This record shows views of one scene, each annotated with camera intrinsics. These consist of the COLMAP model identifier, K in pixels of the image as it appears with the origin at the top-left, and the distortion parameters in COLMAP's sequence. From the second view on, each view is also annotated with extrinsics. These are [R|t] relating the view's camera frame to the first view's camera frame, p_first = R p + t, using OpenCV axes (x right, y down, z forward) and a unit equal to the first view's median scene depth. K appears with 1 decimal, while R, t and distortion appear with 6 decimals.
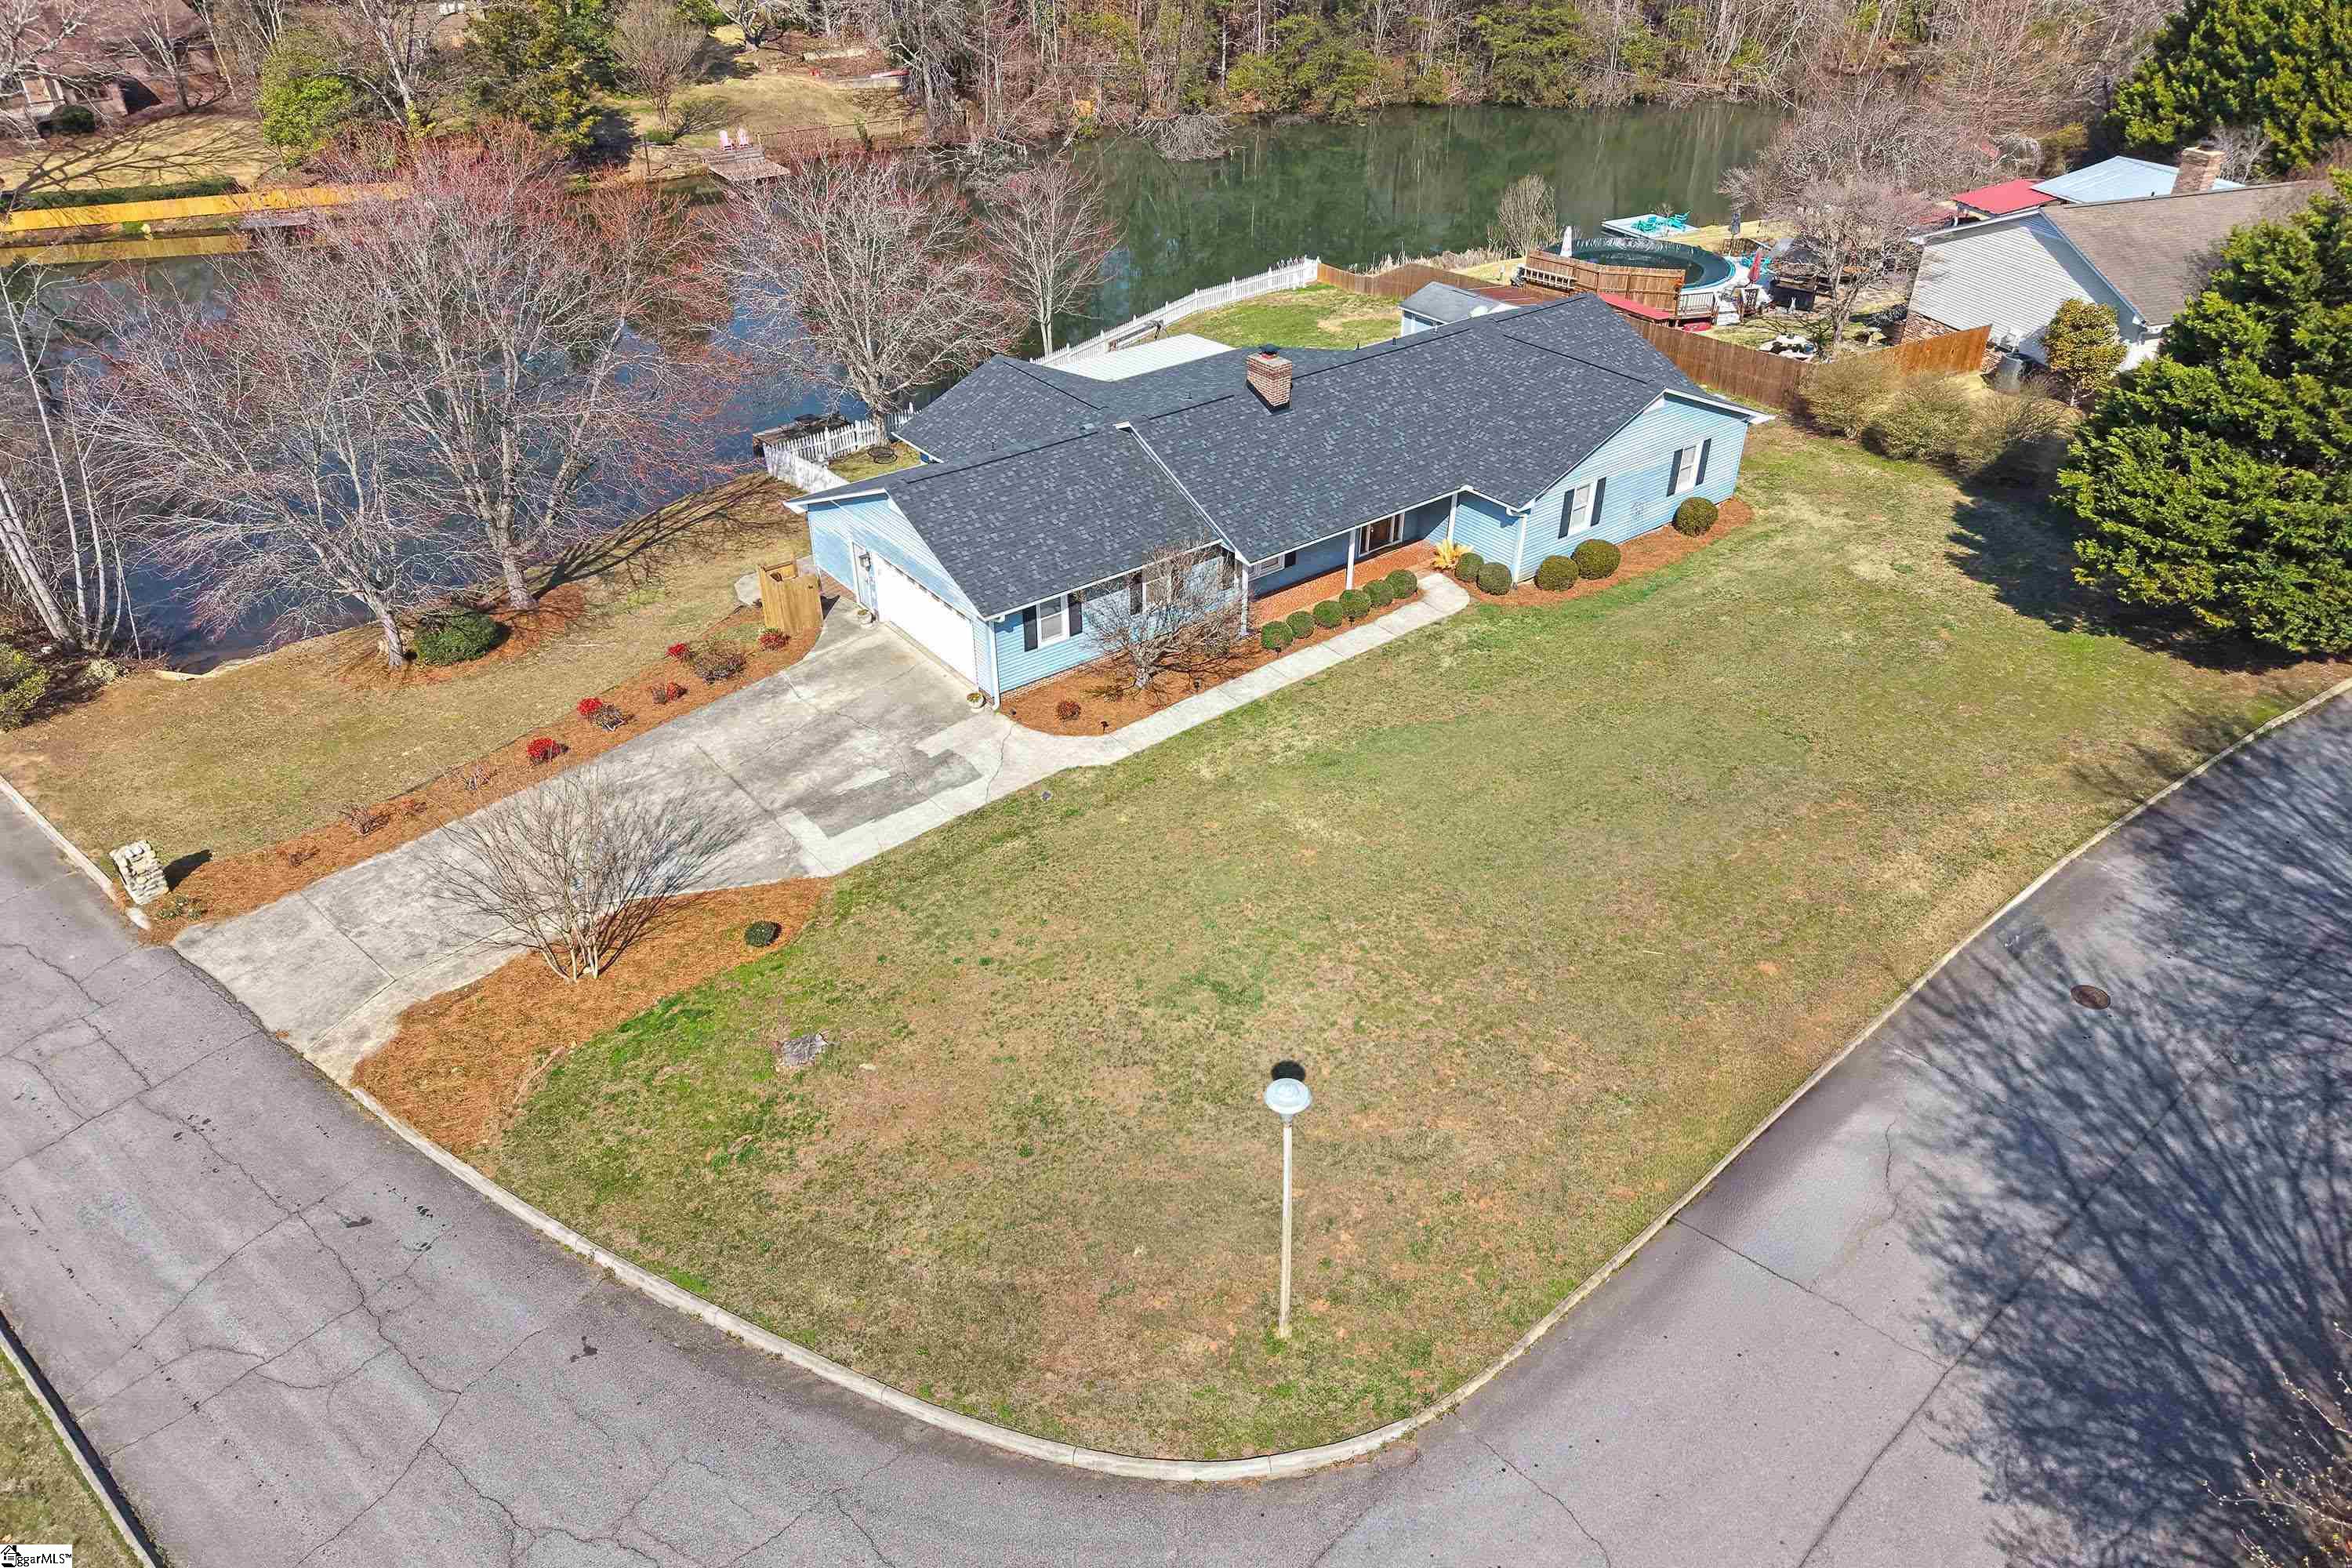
lens RADIAL K [[1690.7, 0, 1176.0], [0, 1690.7, 784.0], [0, 0, 1]] dist [0.009767, -0.002652]
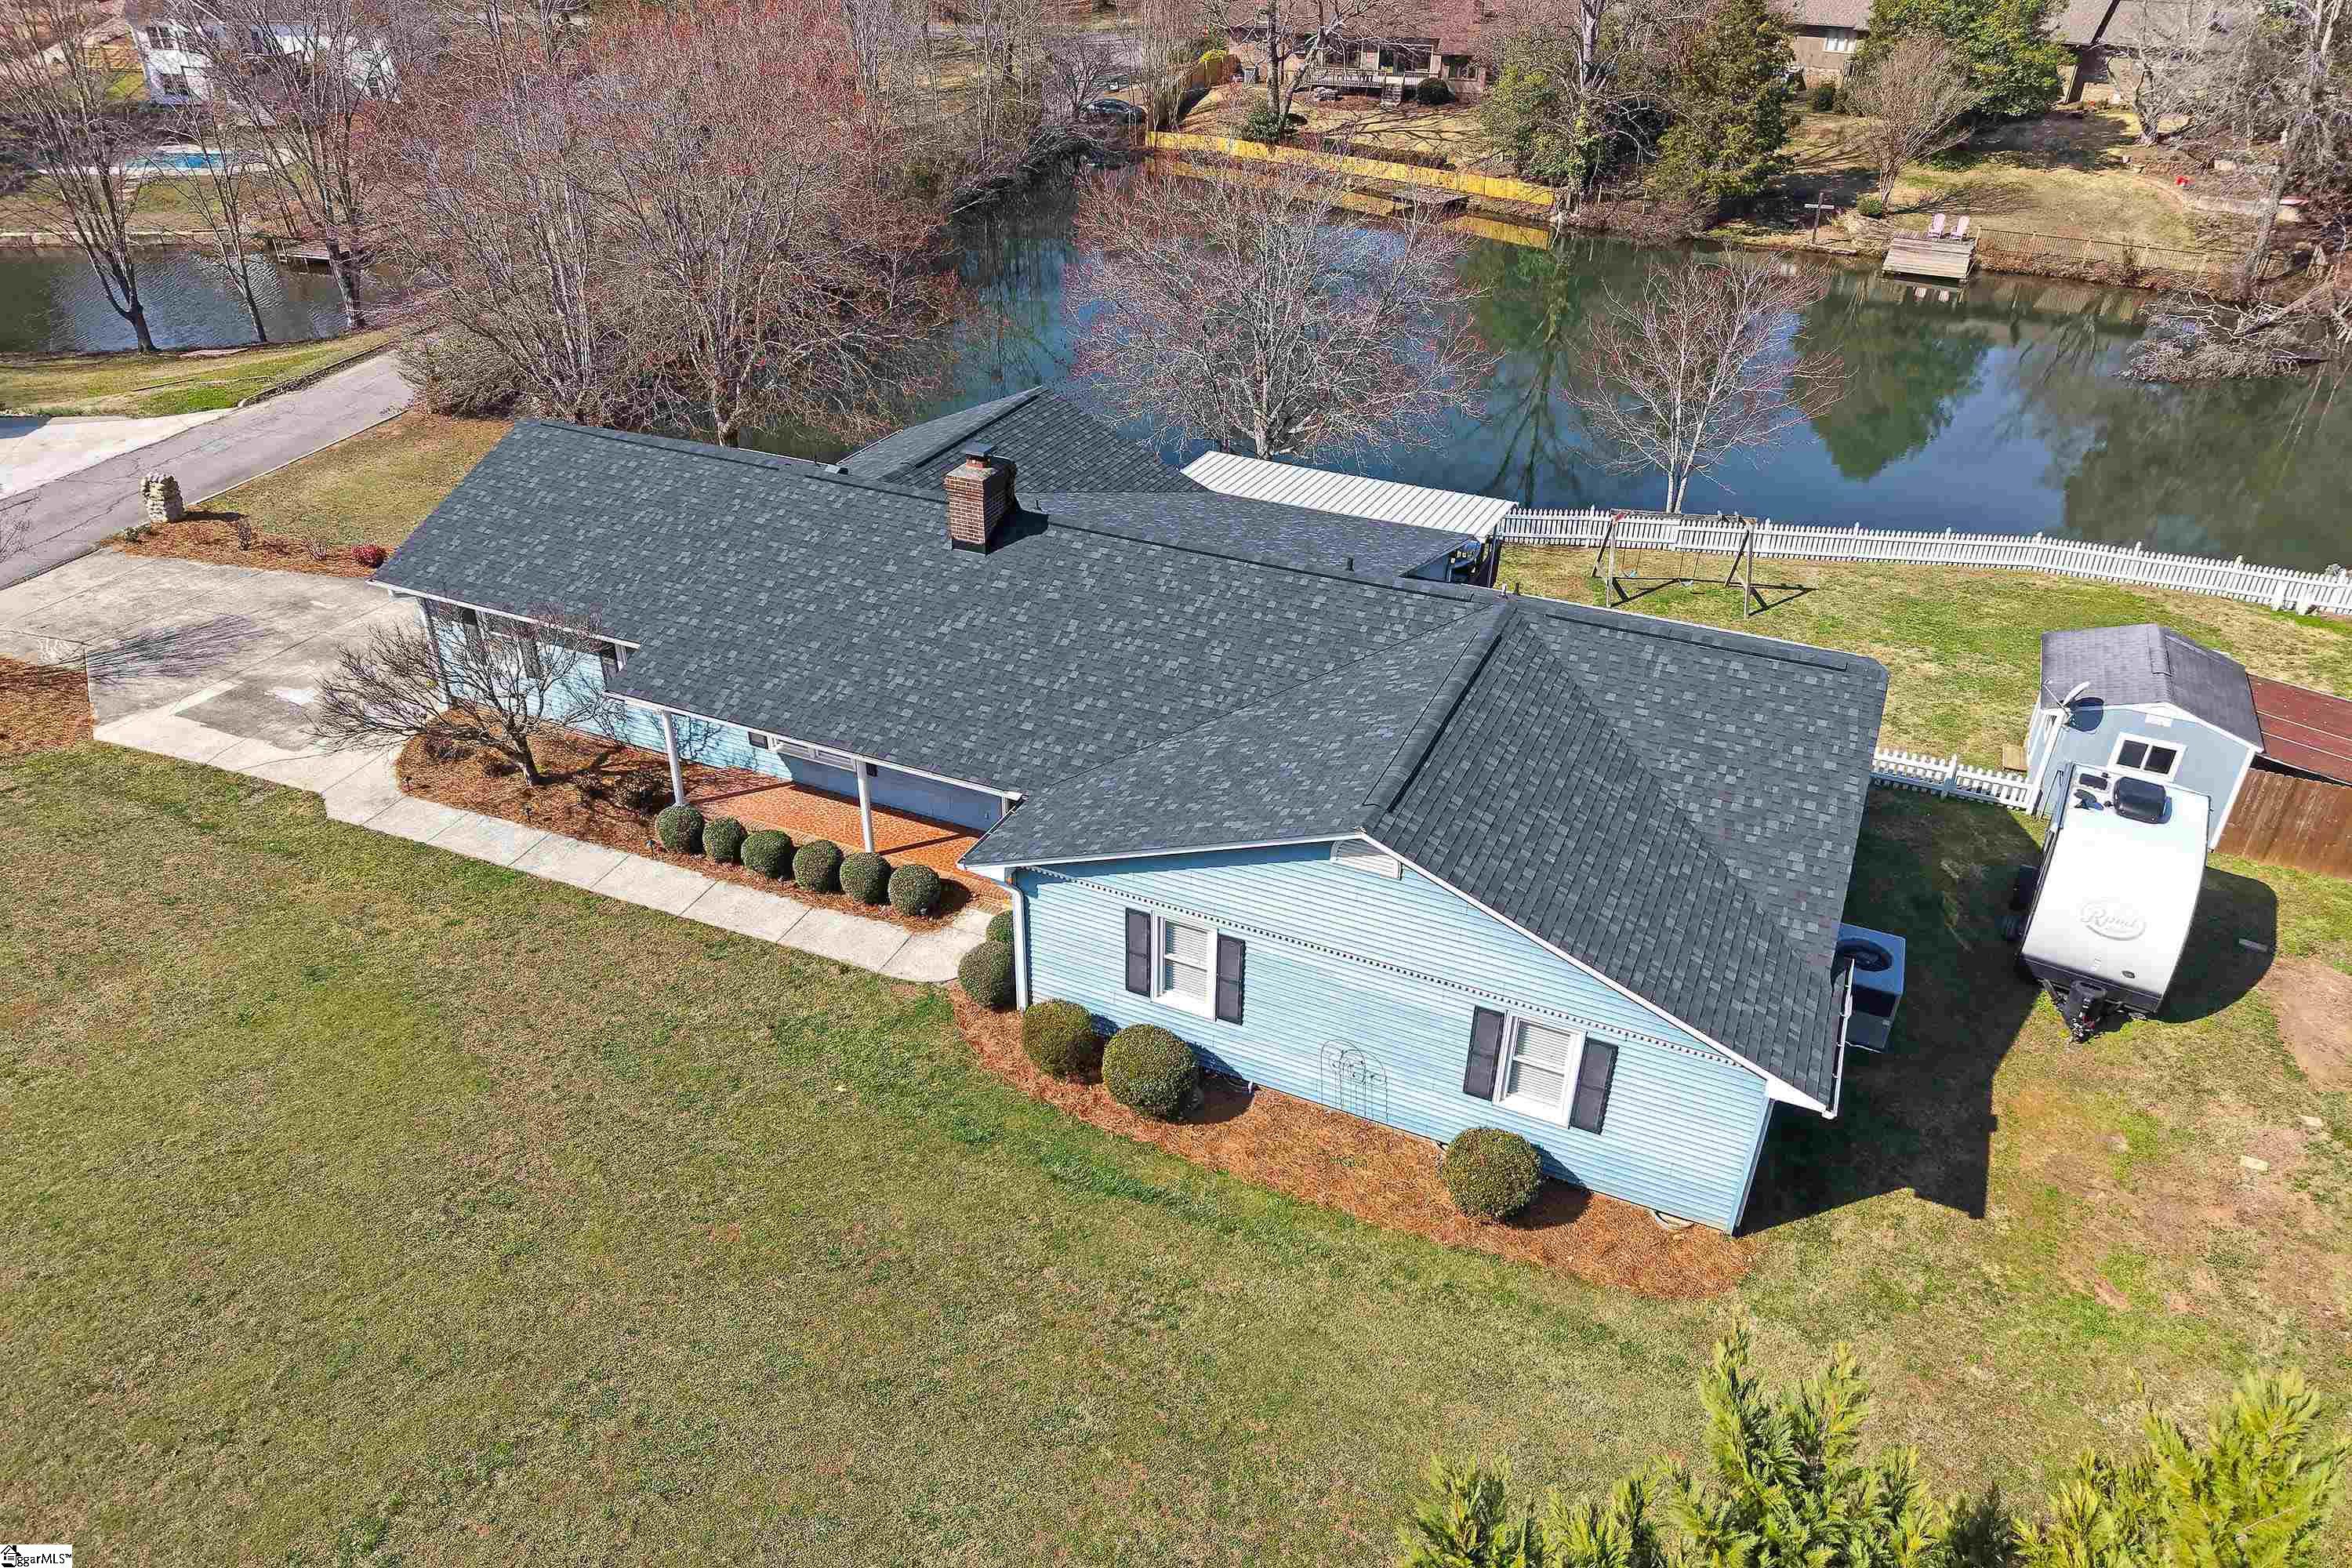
lens RADIAL K [[1622.8, 0, 1176.0], [0, 1622.8, 784.0], [0, 0, 1]] dist [0.006165, -0.005960]
pose [[0.450256, 0.455435, -0.768016, 0.579818], [-0.489331, 0.845331, 0.214409, -0.310938], [0.746877, 0.279275, 0.603473, 0.730177]]
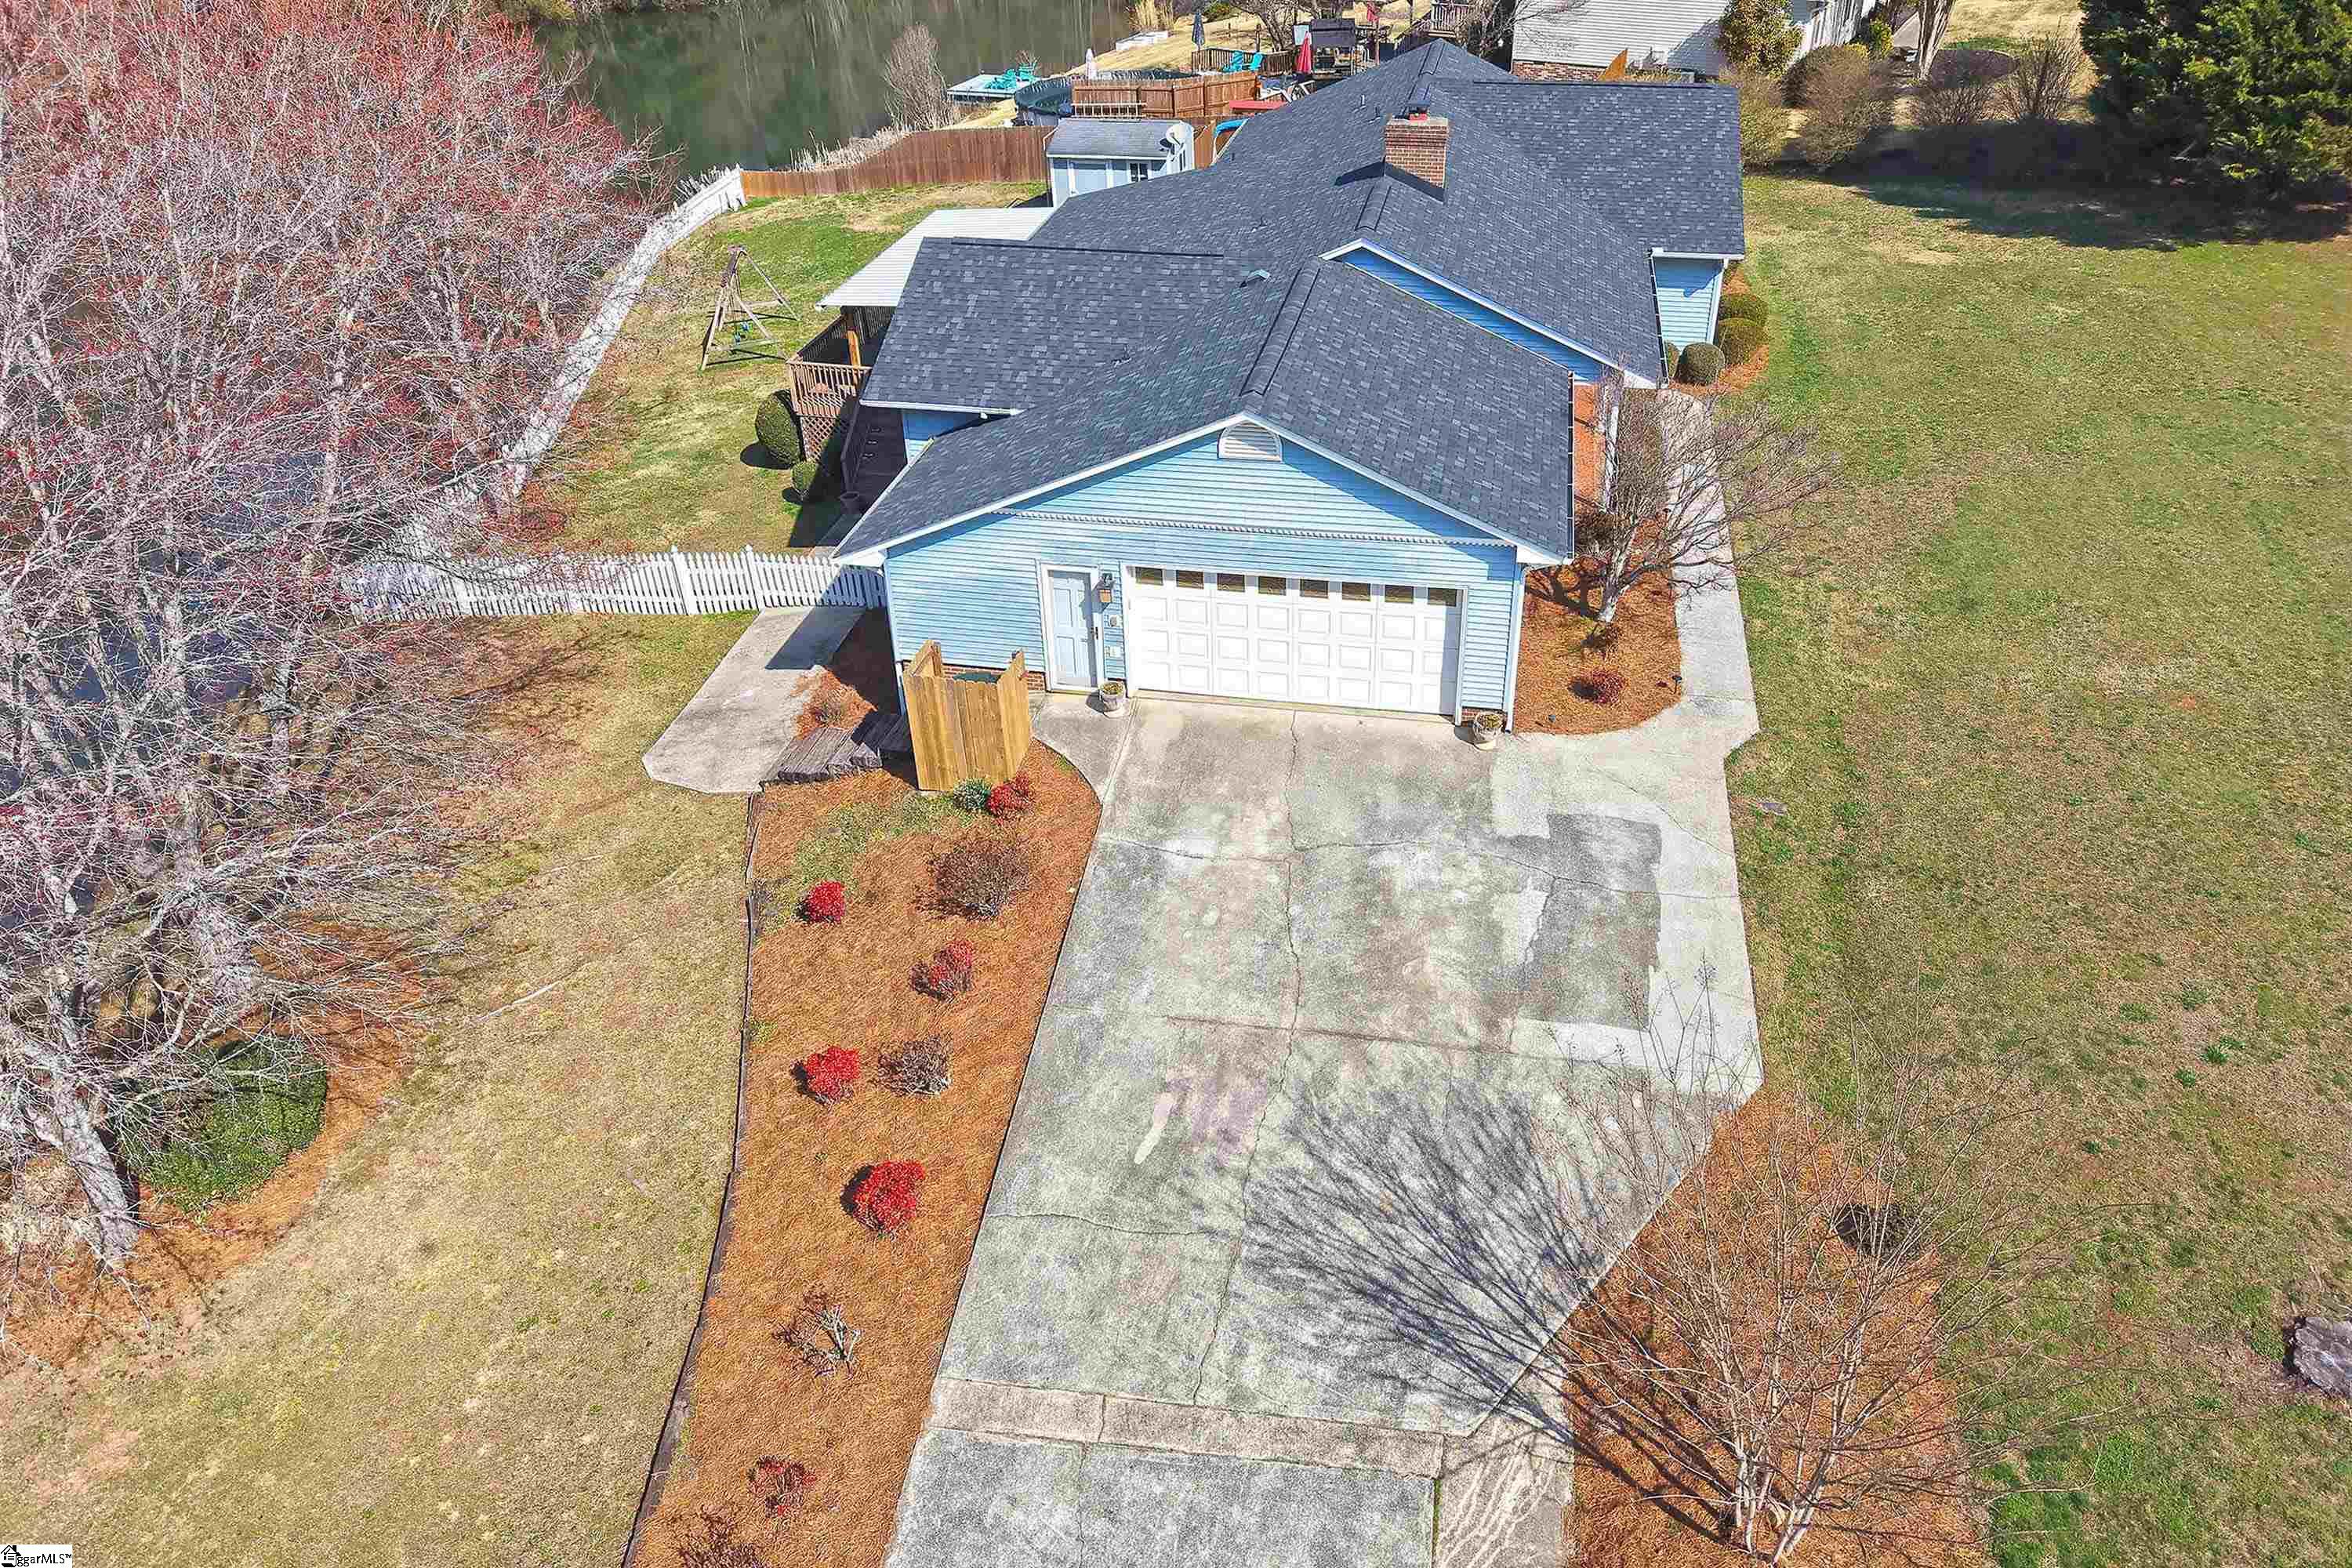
lens RADIAL K [[1670.1, 0, 1237.2], [0, 1670.1, 815.2], [0, 0, 1]] dist [0.002251, -0.001938]
pose [[0.738909, -0.387809, 0.551015, -0.453155], [0.378444, 0.915457, 0.136814, -0.118557], [-0.557488, 0.107435, 0.823204, 0.529013]]
